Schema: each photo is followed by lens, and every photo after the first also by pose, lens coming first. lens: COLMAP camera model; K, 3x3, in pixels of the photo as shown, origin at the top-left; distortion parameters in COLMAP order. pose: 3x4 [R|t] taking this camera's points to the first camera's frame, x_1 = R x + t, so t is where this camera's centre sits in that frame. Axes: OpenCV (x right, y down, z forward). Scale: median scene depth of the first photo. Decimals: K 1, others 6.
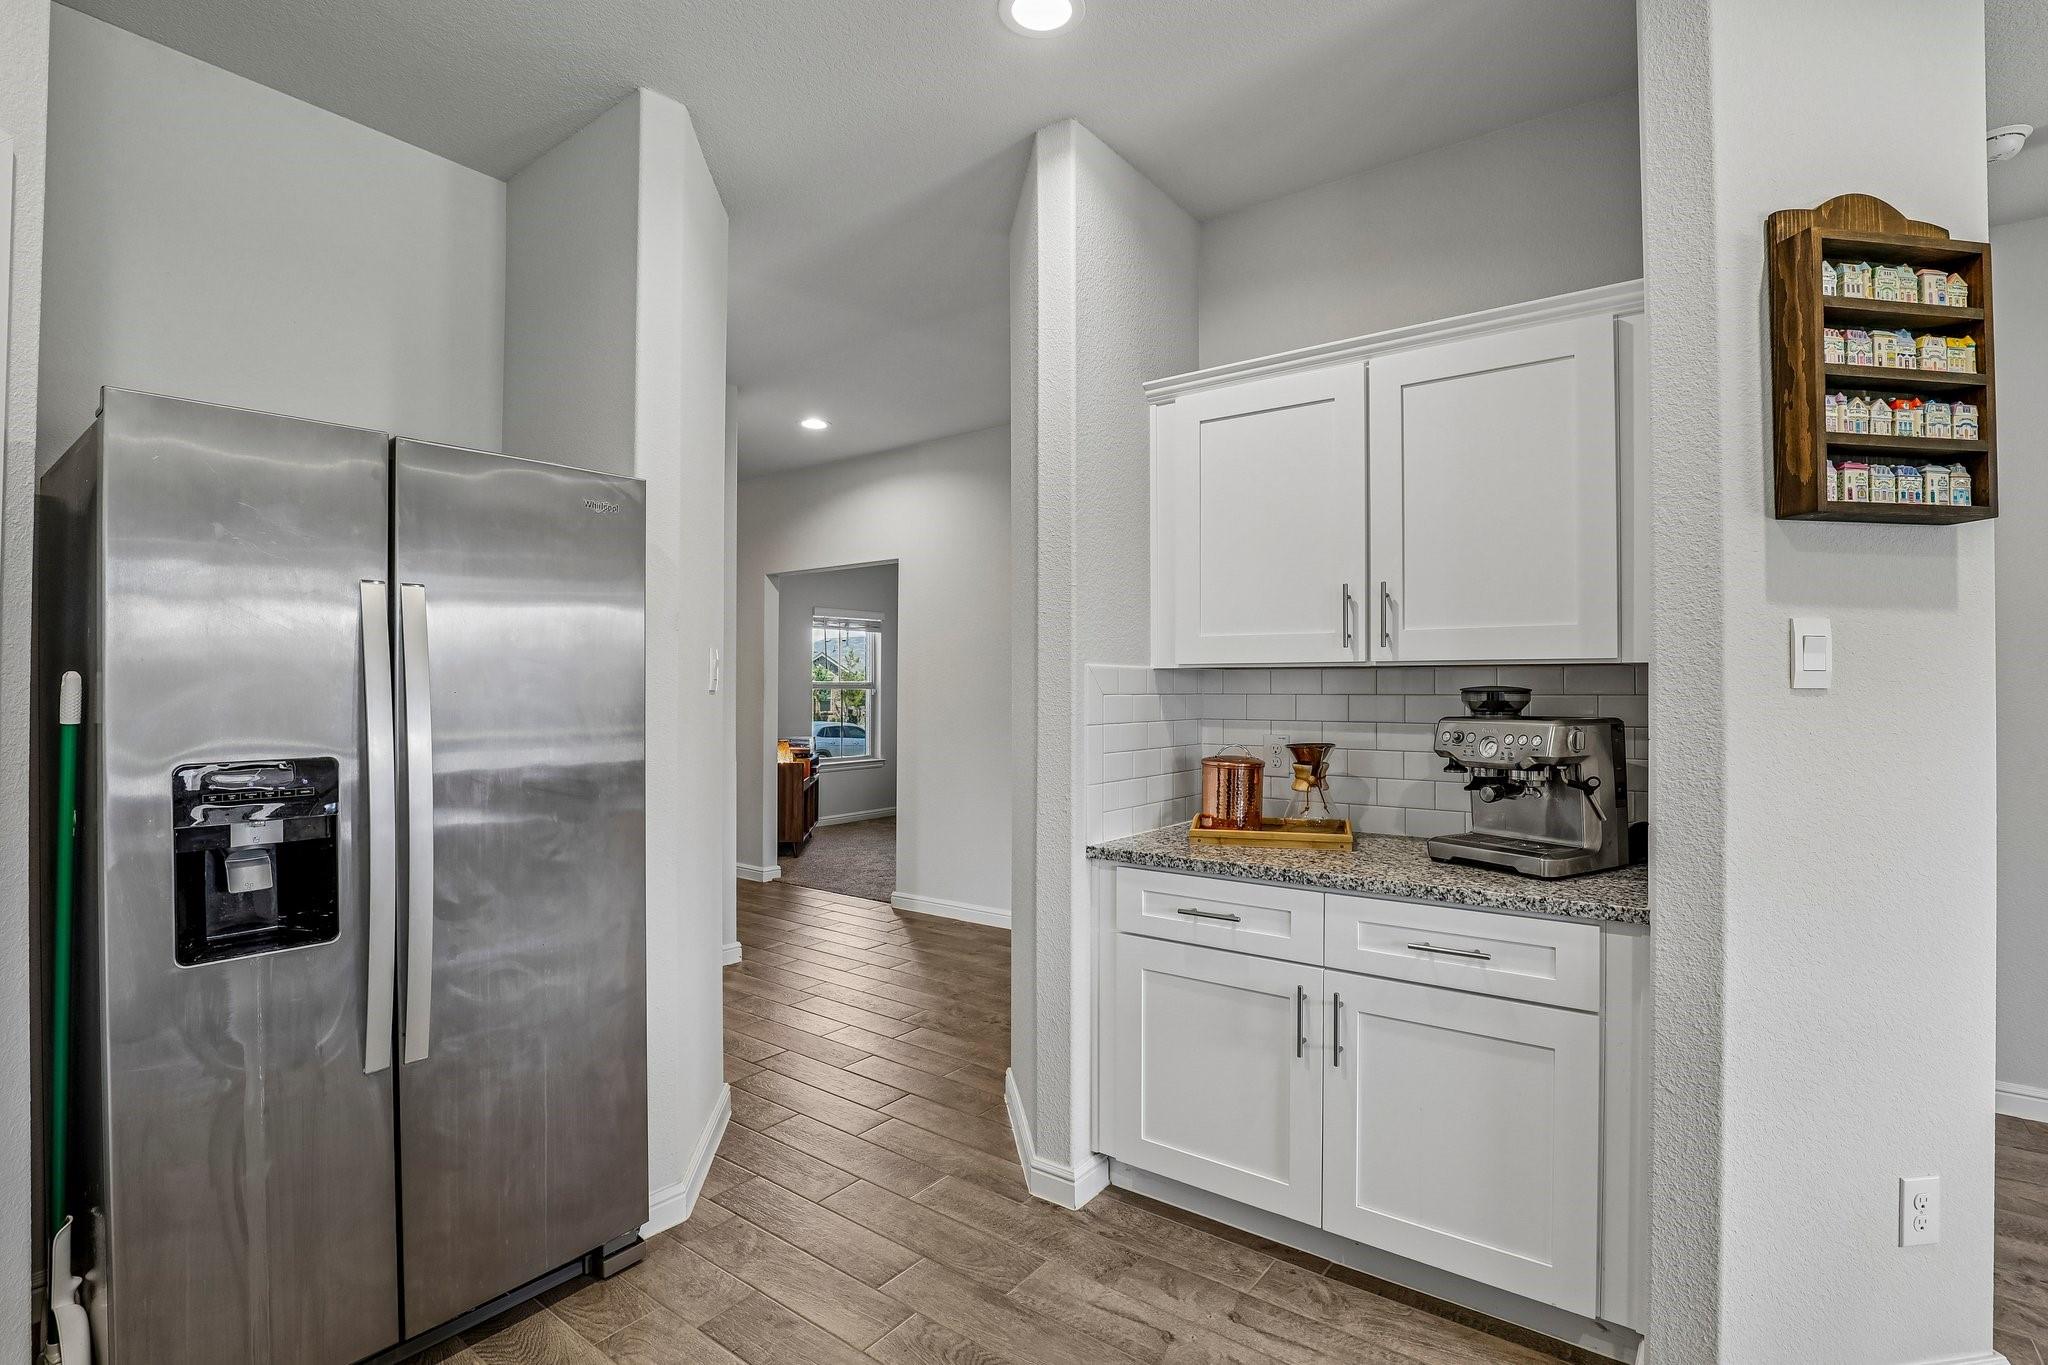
lens RADIAL K [[975.6, 0, 1024.1], [0, 975.6, 709.2], [0, 0, 1]] dist [-0.000950, -0.000359]
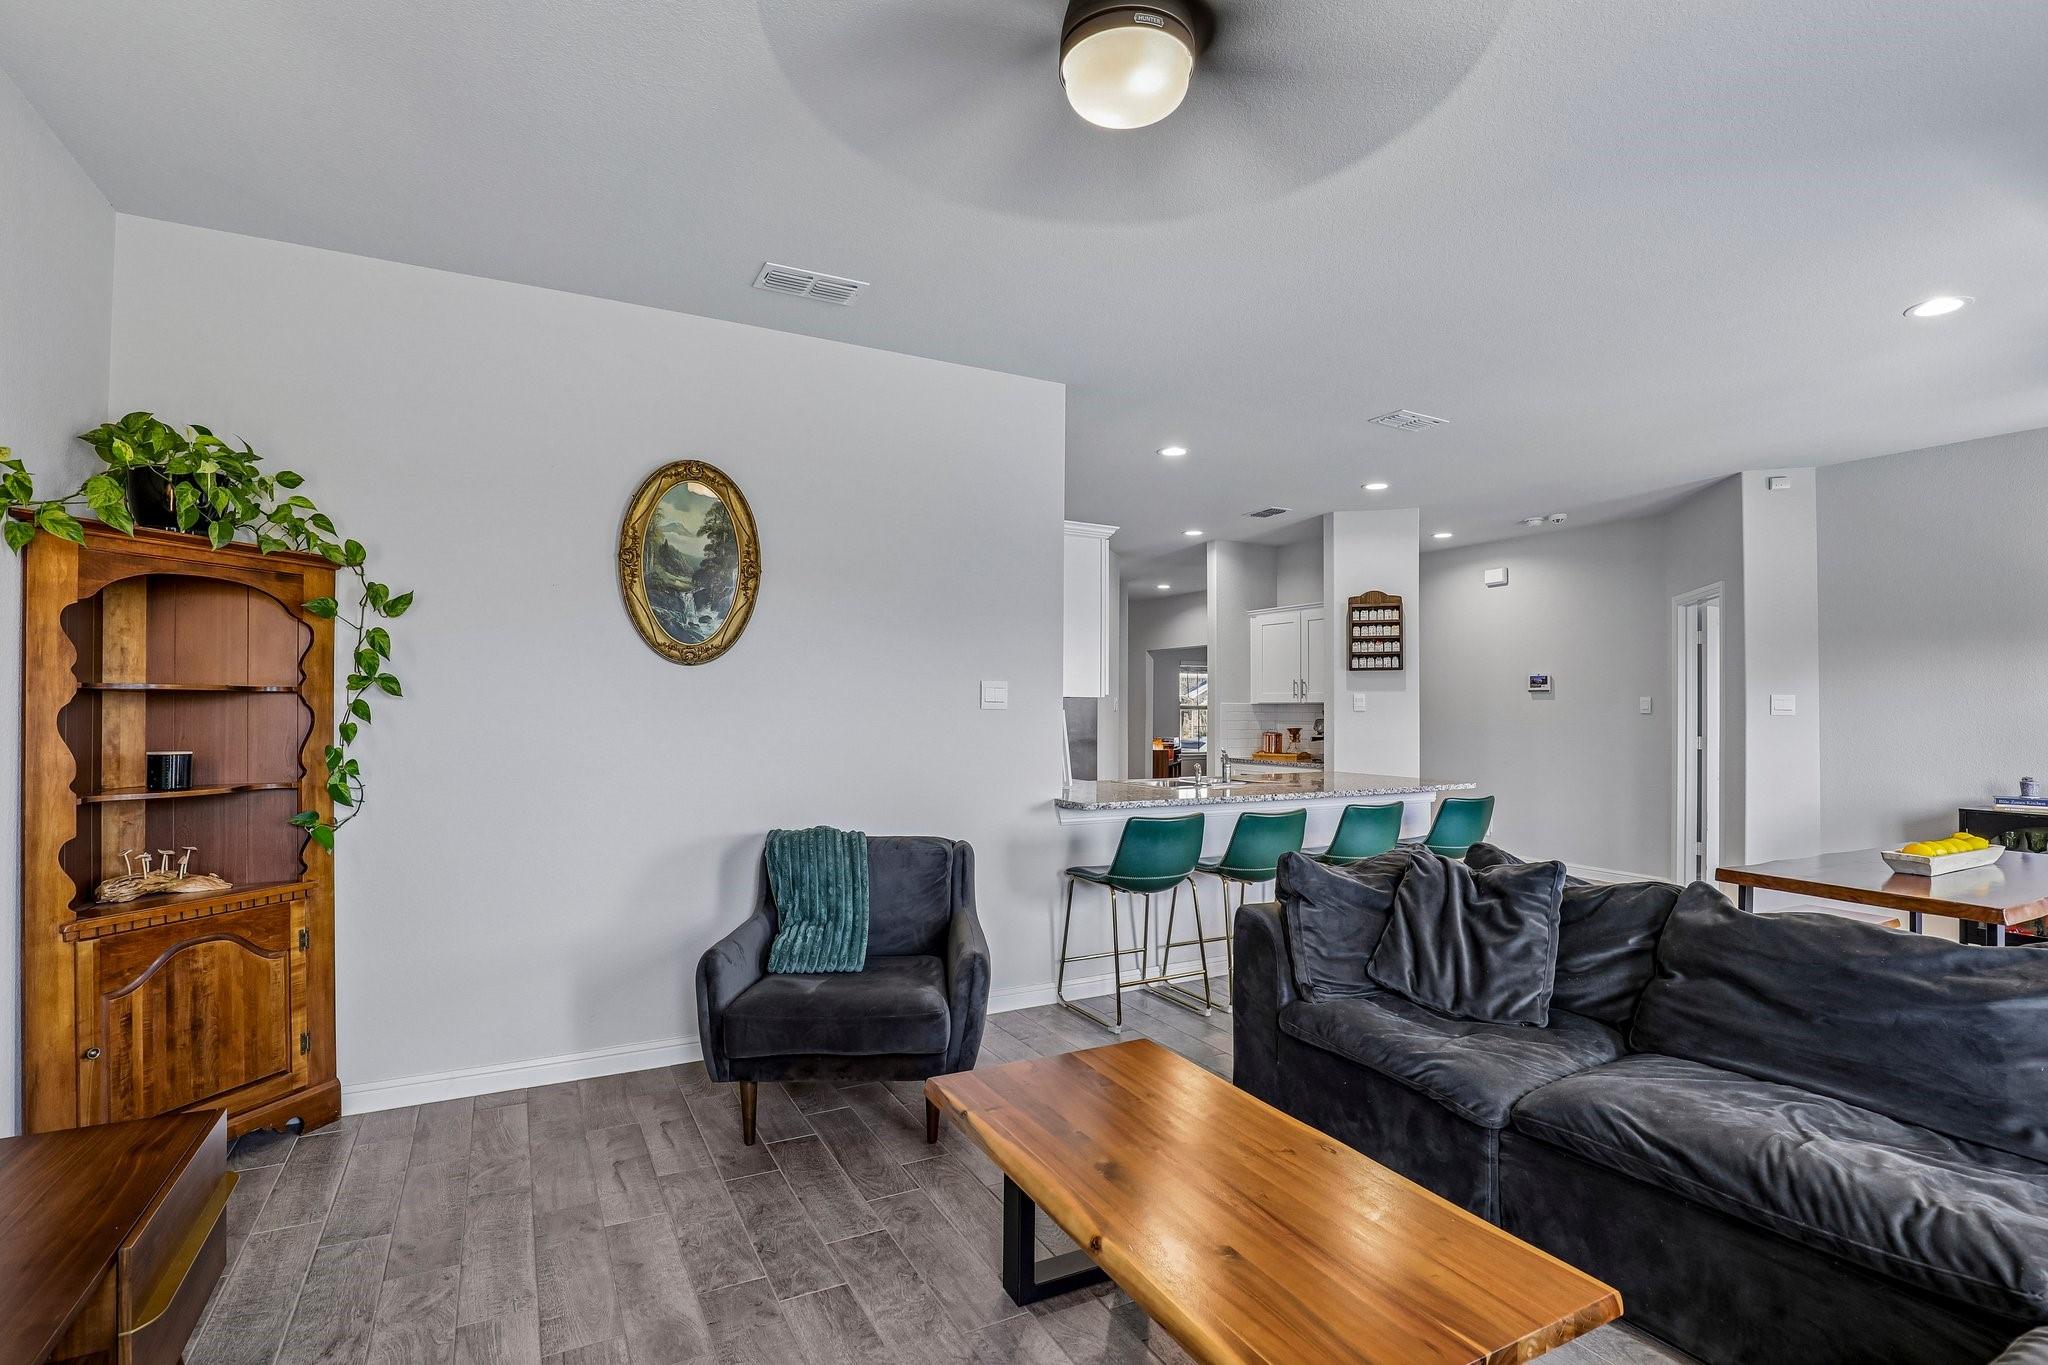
lens RADIAL K [[975.6, 0, 1024.1], [0, 975.6, 709.2], [0, 0, 1]] dist [-0.000950, -0.000359]
pose [[0.911674, -0.005495, -0.410877, 1.194211], [-0.001968, 0.999841, -0.017740, 0.047233], [0.410909, 0.016982, 0.911518, -3.336970]]
